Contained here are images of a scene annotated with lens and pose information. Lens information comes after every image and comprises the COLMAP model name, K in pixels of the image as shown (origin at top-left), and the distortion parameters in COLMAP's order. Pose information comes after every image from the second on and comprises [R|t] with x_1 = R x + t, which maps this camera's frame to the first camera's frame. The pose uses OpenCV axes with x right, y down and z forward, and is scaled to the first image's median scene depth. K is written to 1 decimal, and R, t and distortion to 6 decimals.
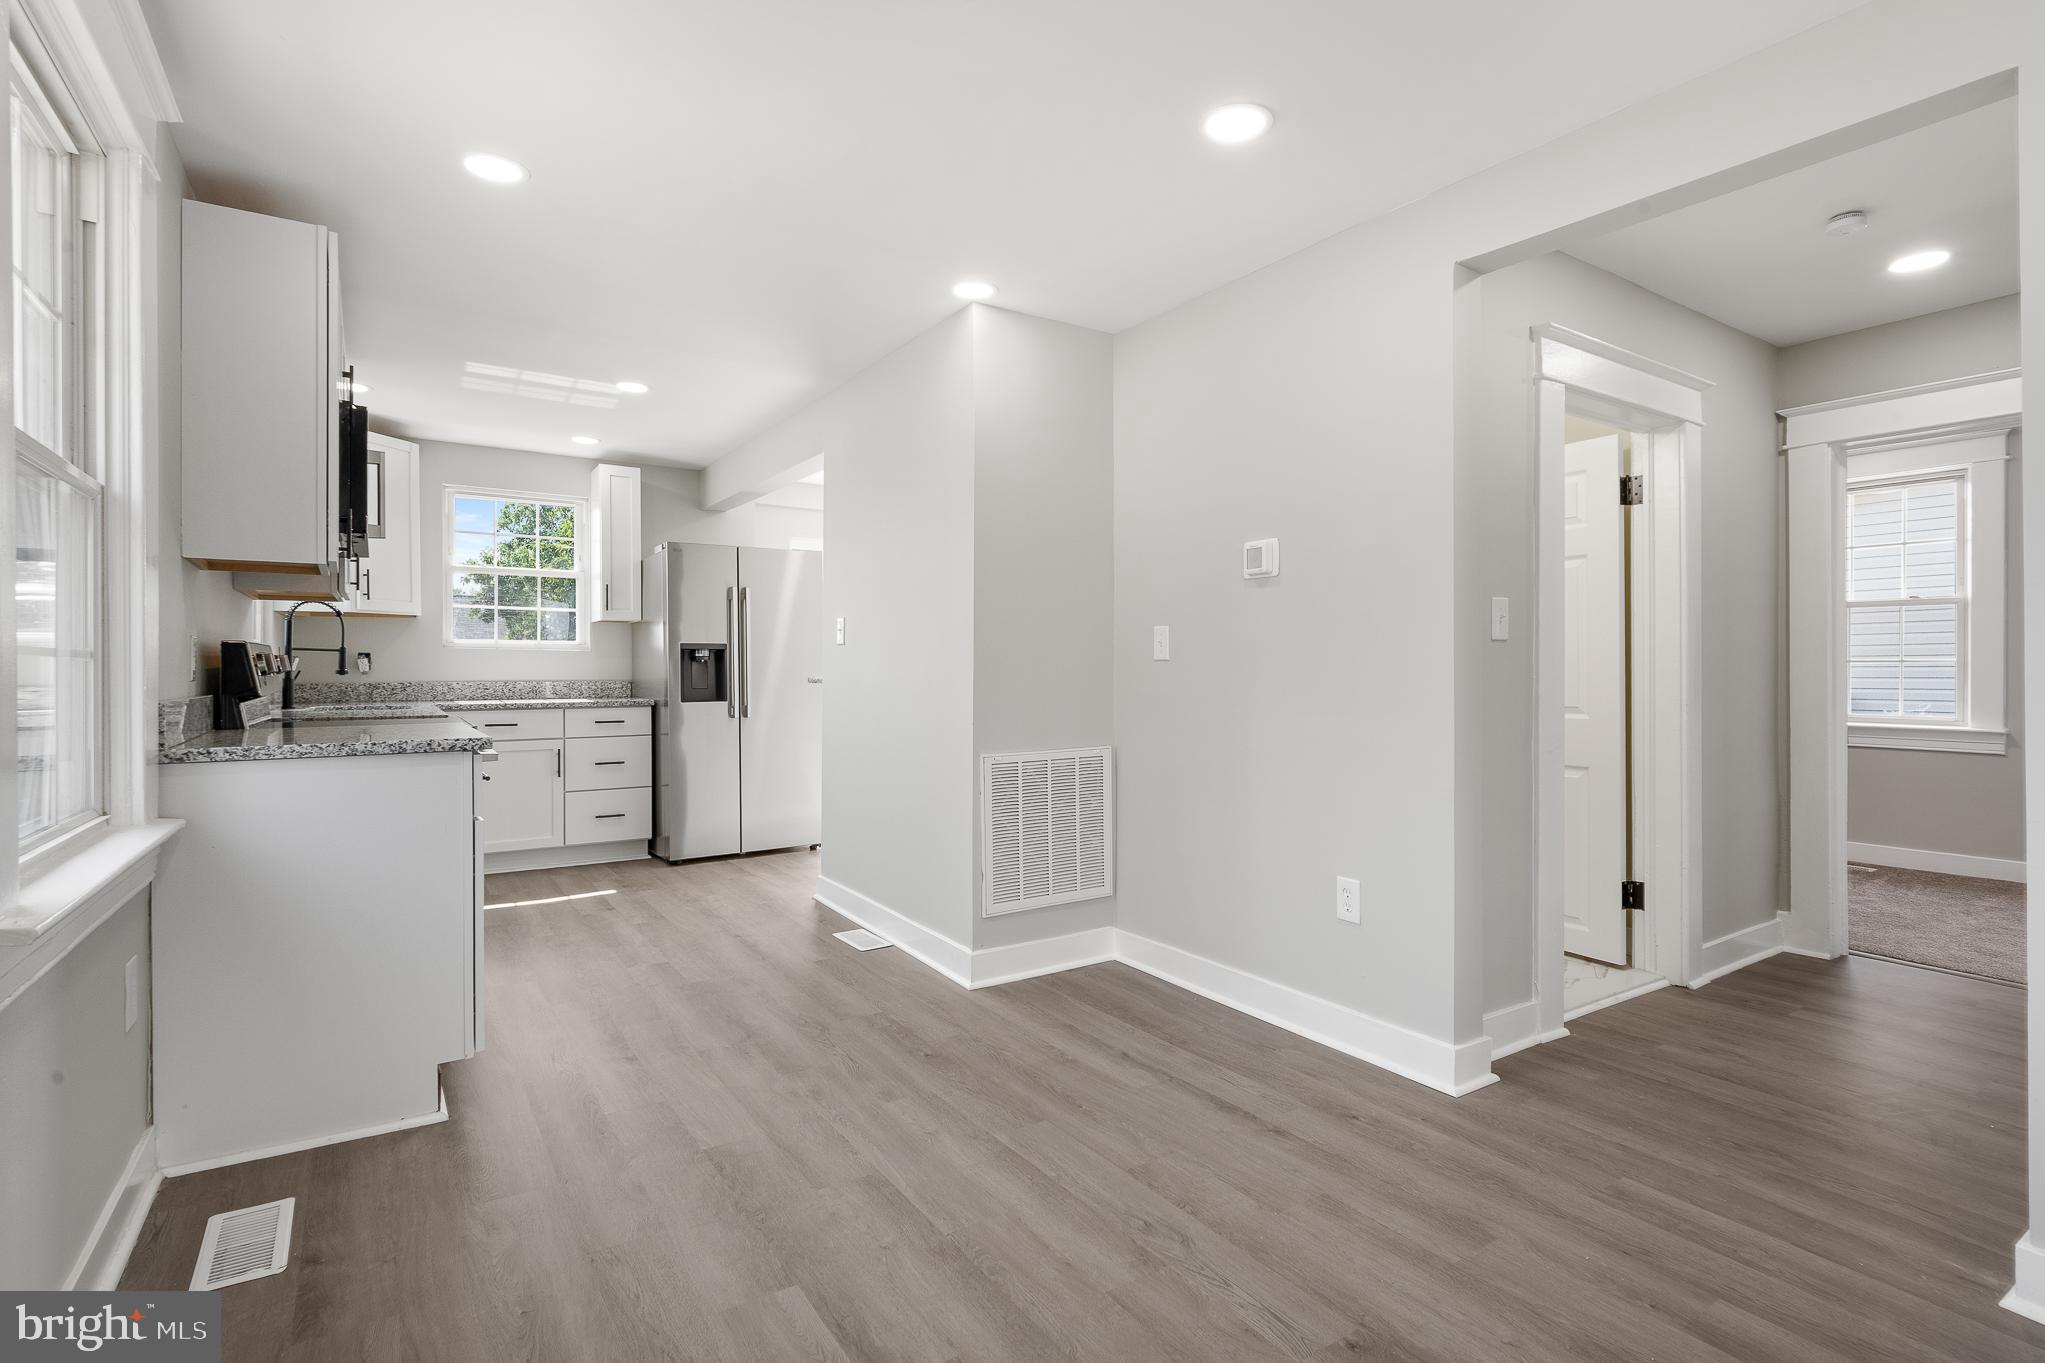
lens RADIAL K [[970.0, 0, 1012.0], [0, 970.0, 673.6], [0, 0, 1]] dist [0.001223, -0.001133]
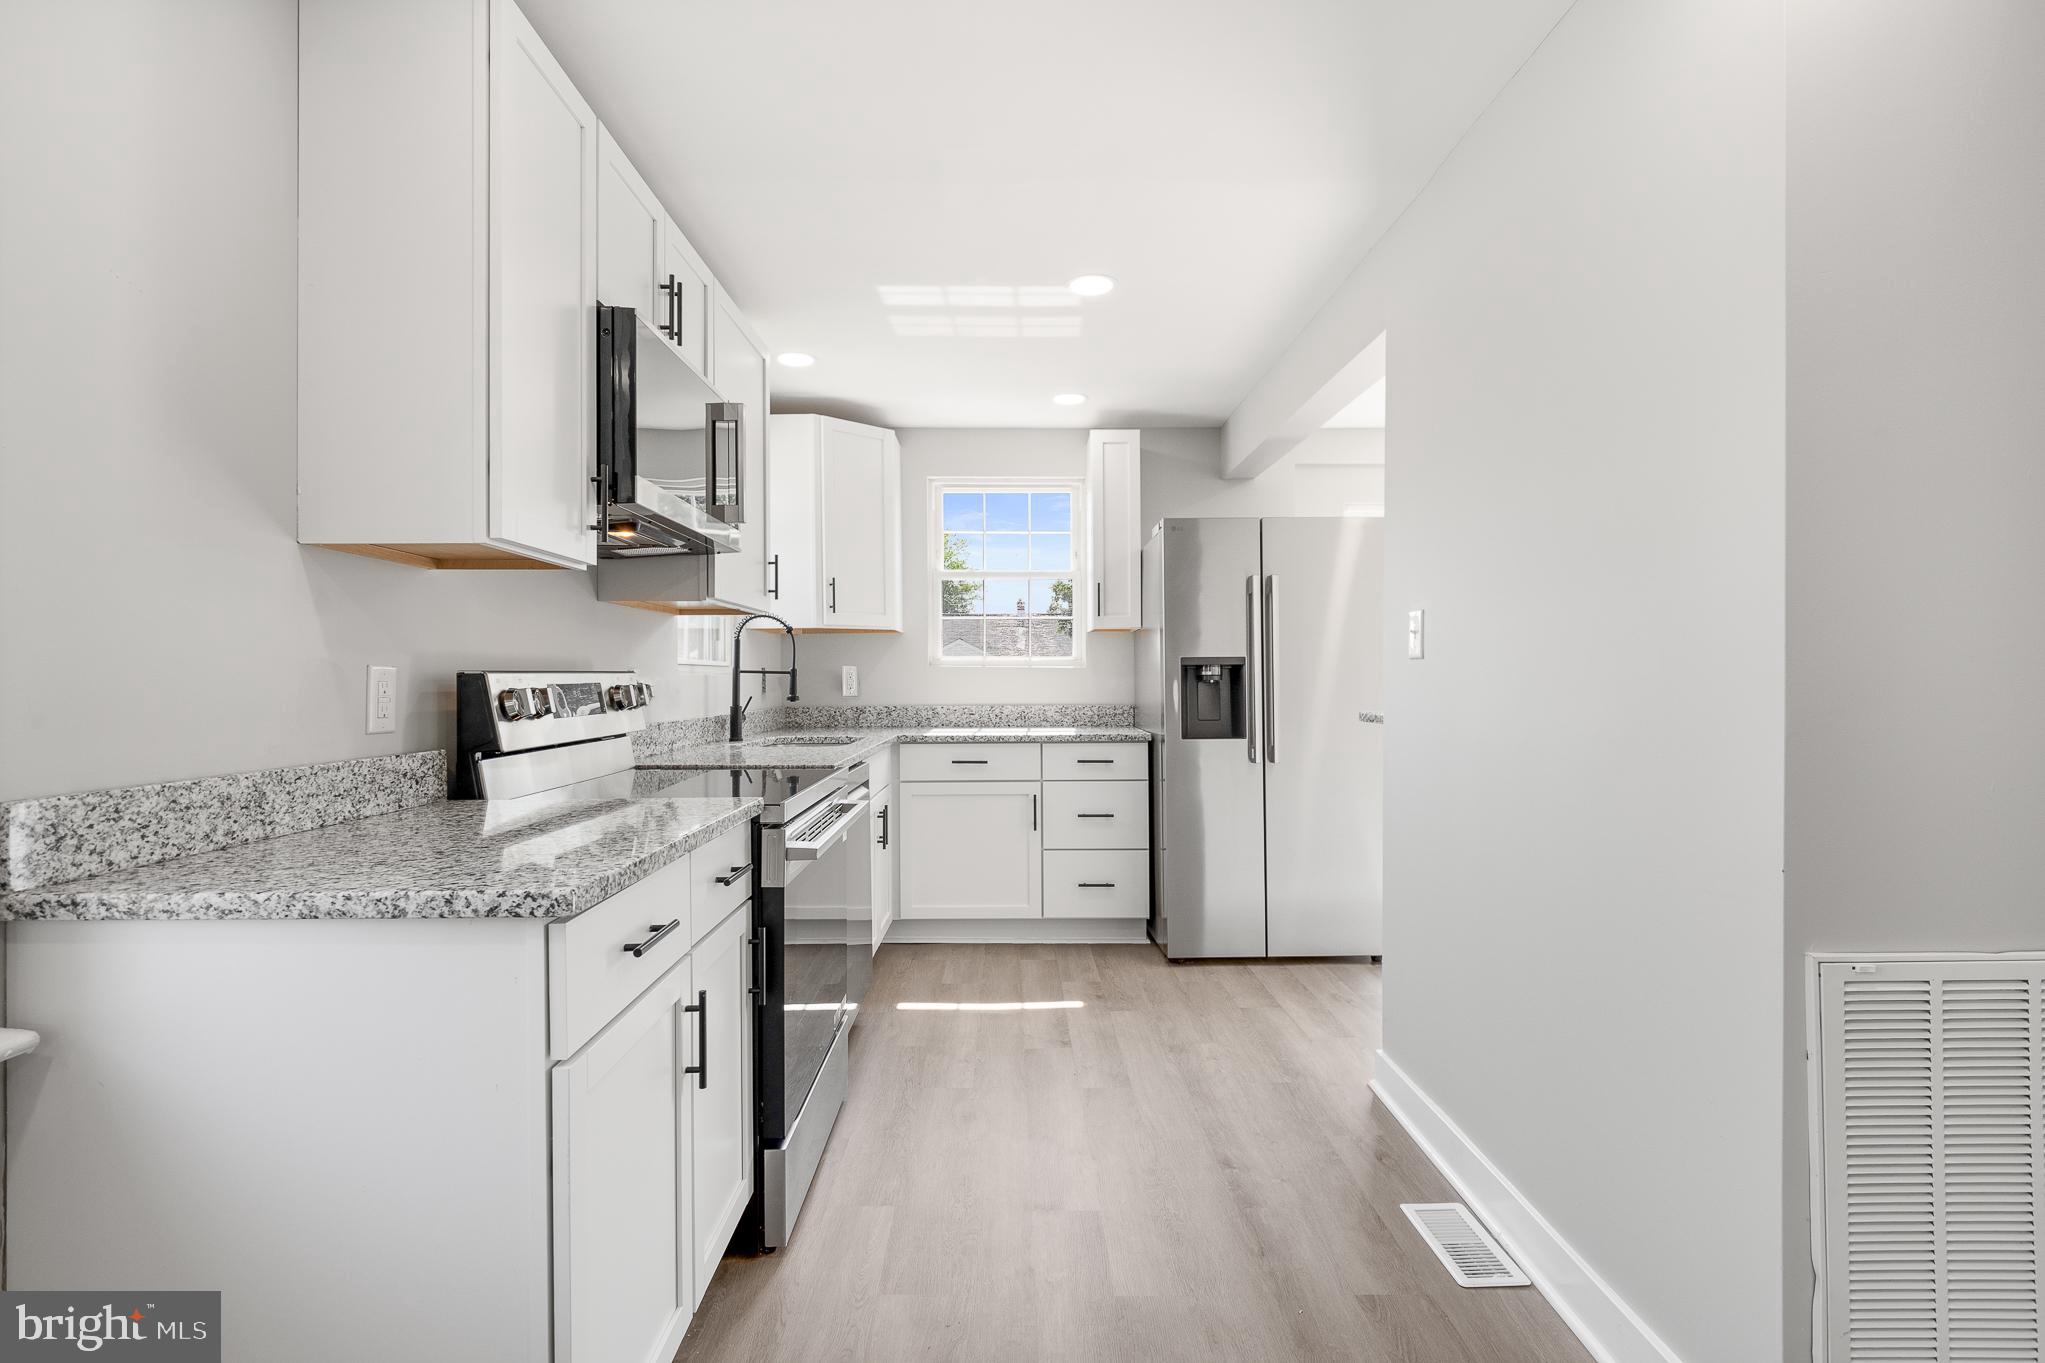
lens RADIAL K [[970.0, 0, 1012.0], [0, 970.0, 673.6], [0, 0, 1]] dist [0.001223, -0.001133]
pose [[0.838152, -0.005065, -0.545414, -0.056427], [0.000654, 0.999965, -0.008282, -0.013752], [0.545437, 0.006585, 0.838126, 0.341126]]
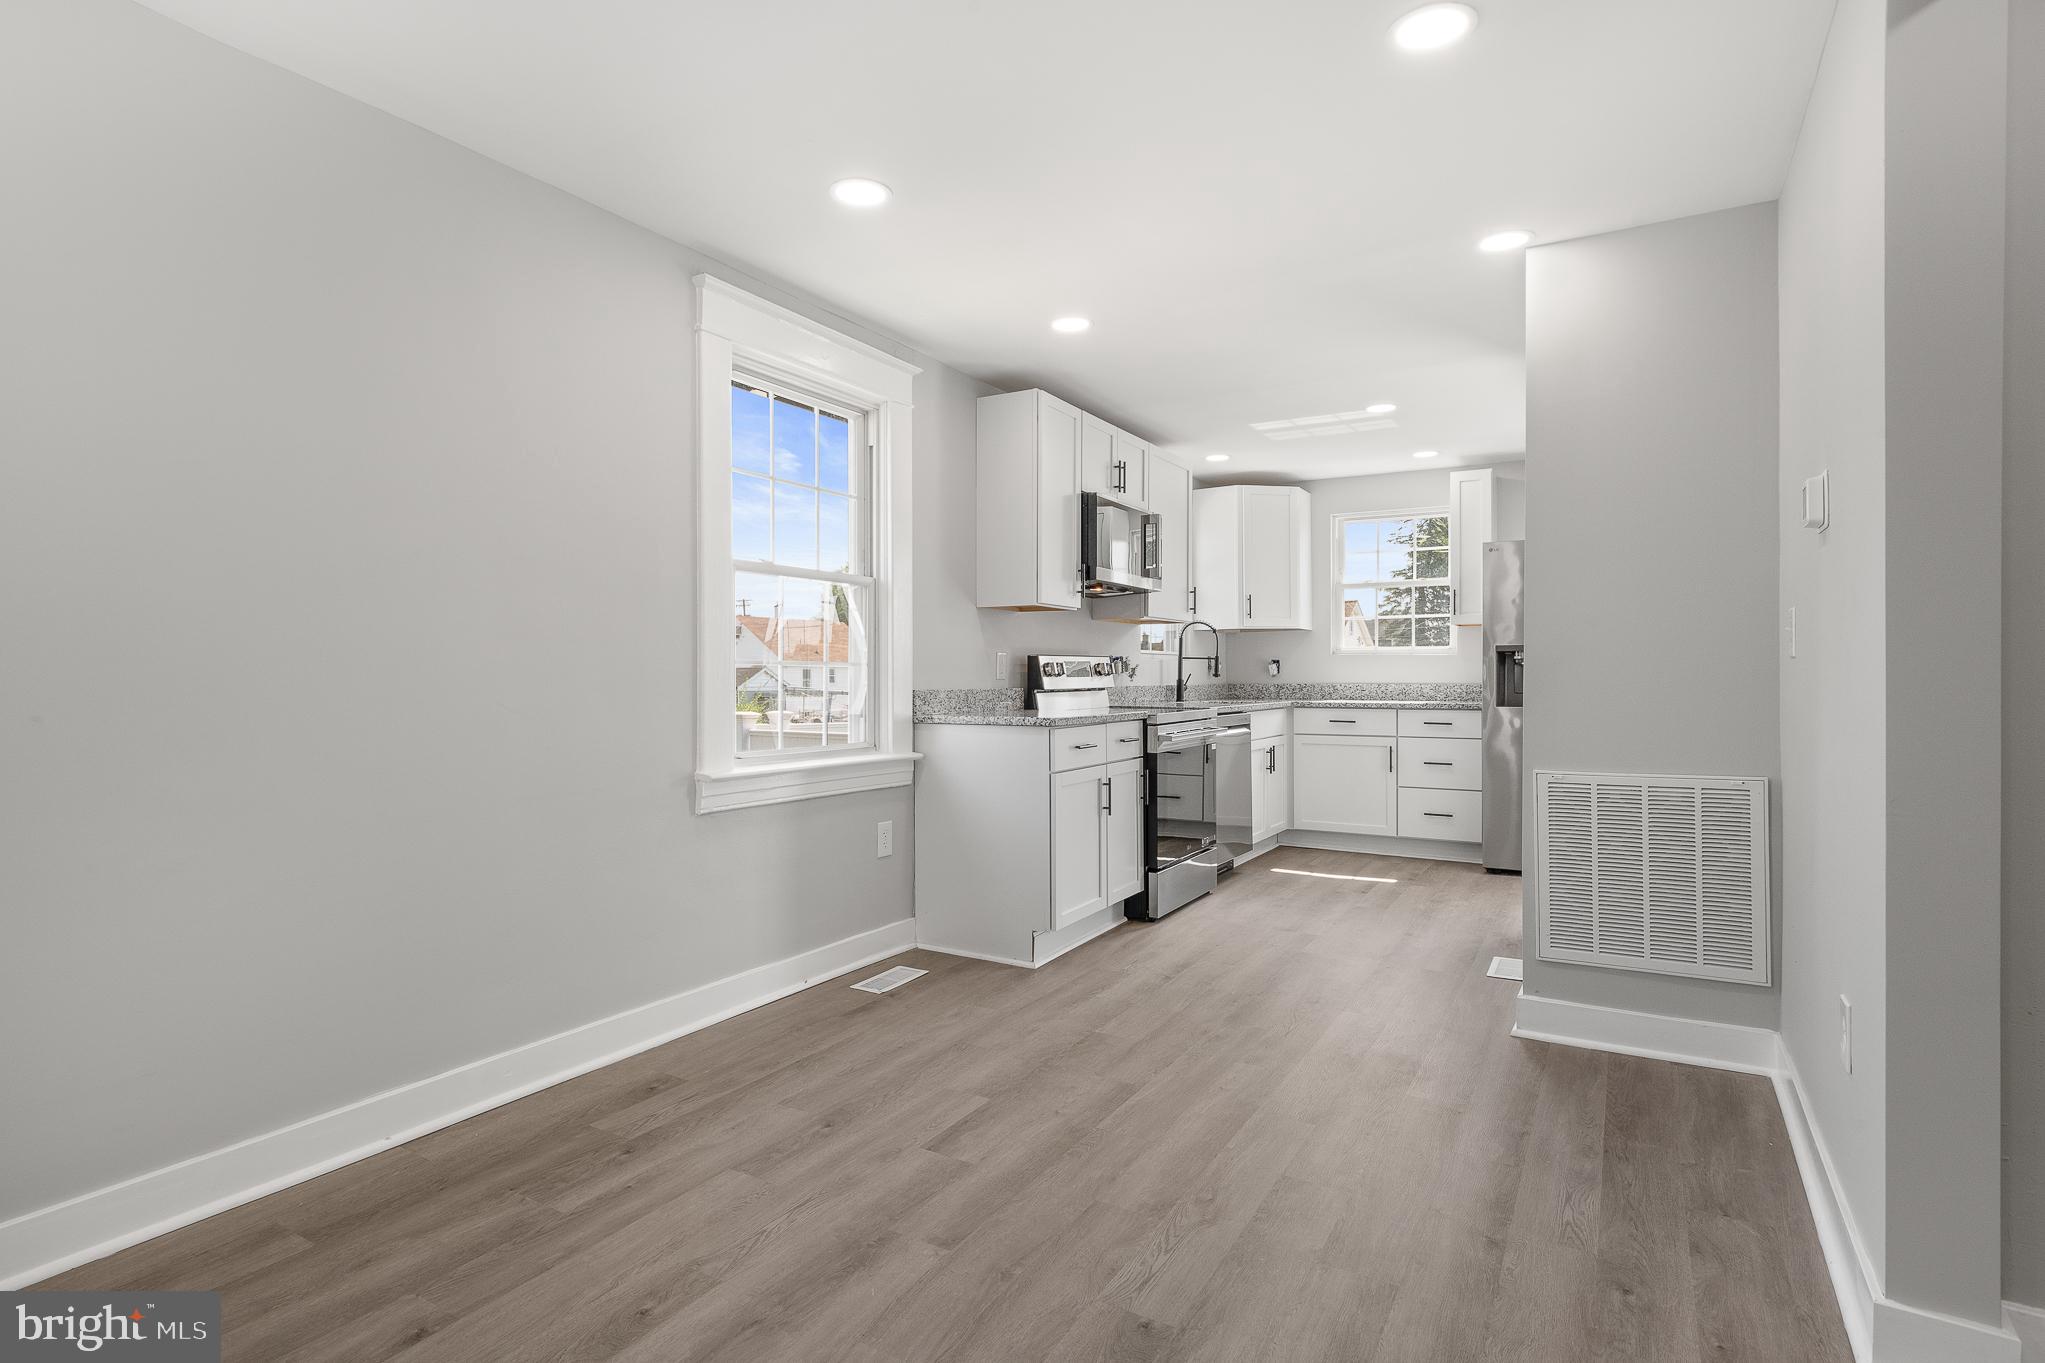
lens RADIAL K [[1030.3, 0, 1022.5], [0, 1030.3, 681.5], [0, 0, 1]] dist [0.001785, -0.000476]
pose [[0.447926, 0.005564, -0.894053, 0.385583], [-0.003611, 0.999984, 0.004413, 0.001792], [0.894063, 0.001252, 0.447939, 0.119434]]
